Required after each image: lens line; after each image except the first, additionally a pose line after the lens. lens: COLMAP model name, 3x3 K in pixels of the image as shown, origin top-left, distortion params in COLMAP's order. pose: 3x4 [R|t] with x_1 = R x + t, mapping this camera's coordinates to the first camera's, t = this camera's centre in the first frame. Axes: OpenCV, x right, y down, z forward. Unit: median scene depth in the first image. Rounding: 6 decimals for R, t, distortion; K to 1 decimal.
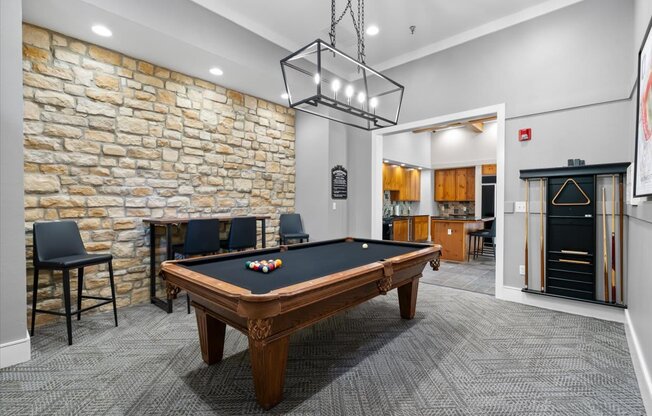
lens RADIAL K [[306.0, 0, 326.0], [0, 306.0, 208.0], [0, 0, 1]] dist [0.001928, 0.000106]
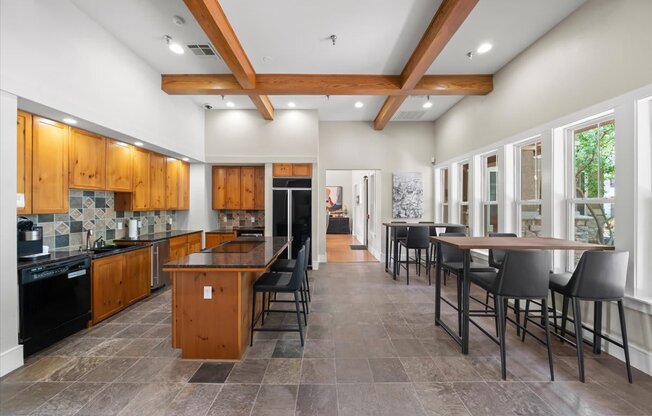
lens RADIAL K [[306.0, 0, 326.0], [0, 306.0, 208.0], [0, 0, 1]] dist [0.001928, 0.000106]
pose [[0.796957, 0.004306, 0.604020, 0.144563], [0.005052, 0.999892, -0.013793, -0.016243], [-0.604014, 0.014044, 0.796850, 0.293657]]
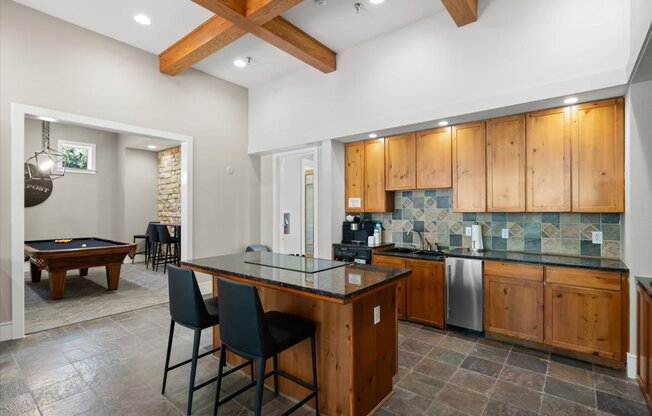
lens RADIAL K [[306.0, 0, 326.0], [0, 306.0, 208.0], [0, 0, 1]] dist [0.001928, 0.000106]
pose [[-0.014029, 0.003476, -0.999896, 0.493525], [-0.023357, 0.999720, 0.003803, -0.021468], [0.999629, 0.023407, -0.013944, 0.643844]]
